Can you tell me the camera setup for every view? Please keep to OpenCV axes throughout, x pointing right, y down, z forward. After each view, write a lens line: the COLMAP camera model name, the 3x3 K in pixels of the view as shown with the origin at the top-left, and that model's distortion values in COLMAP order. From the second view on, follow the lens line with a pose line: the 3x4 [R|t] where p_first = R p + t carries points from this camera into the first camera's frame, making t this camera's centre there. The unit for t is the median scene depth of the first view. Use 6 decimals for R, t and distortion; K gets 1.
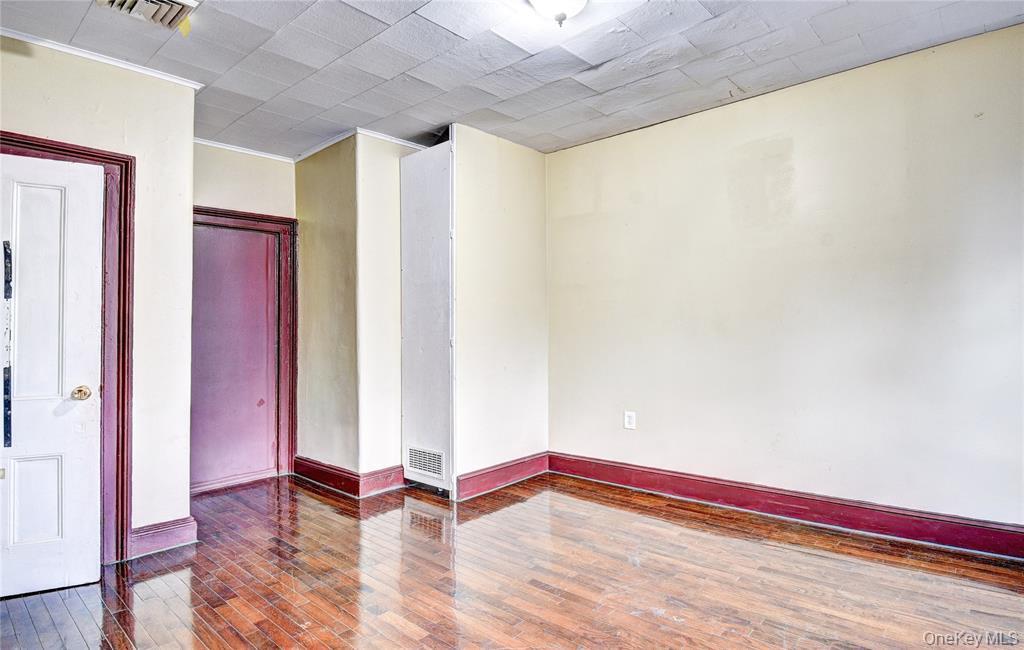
lens RADIAL K [[549.2, 0, 512.9], [0, 549.2, 342.3], [0, 0, 1]] dist [-0.002312, -0.000979]
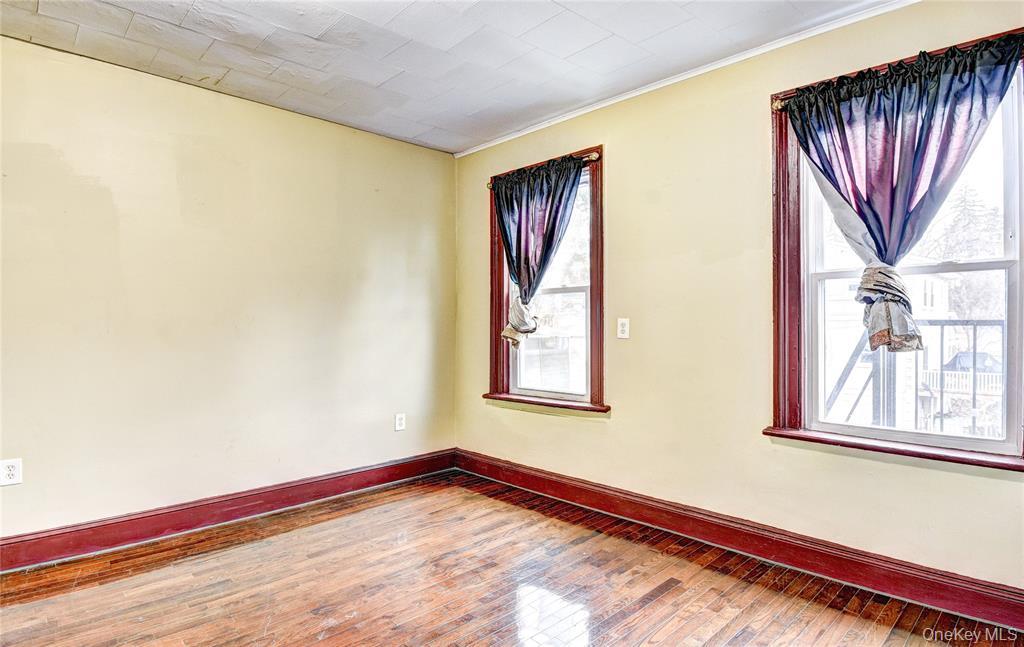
lens RADIAL K [[567.0, 0, 512.0], [0, 567.0, 323.5], [0, 0, 1]] dist [-0.005008, -0.002750]
pose [[0.072098, 0.017338, 0.997247, -0.541870], [0.015654, 0.999706, -0.018513, -0.015180], [-0.997275, 0.016946, 0.071805, 0.441713]]
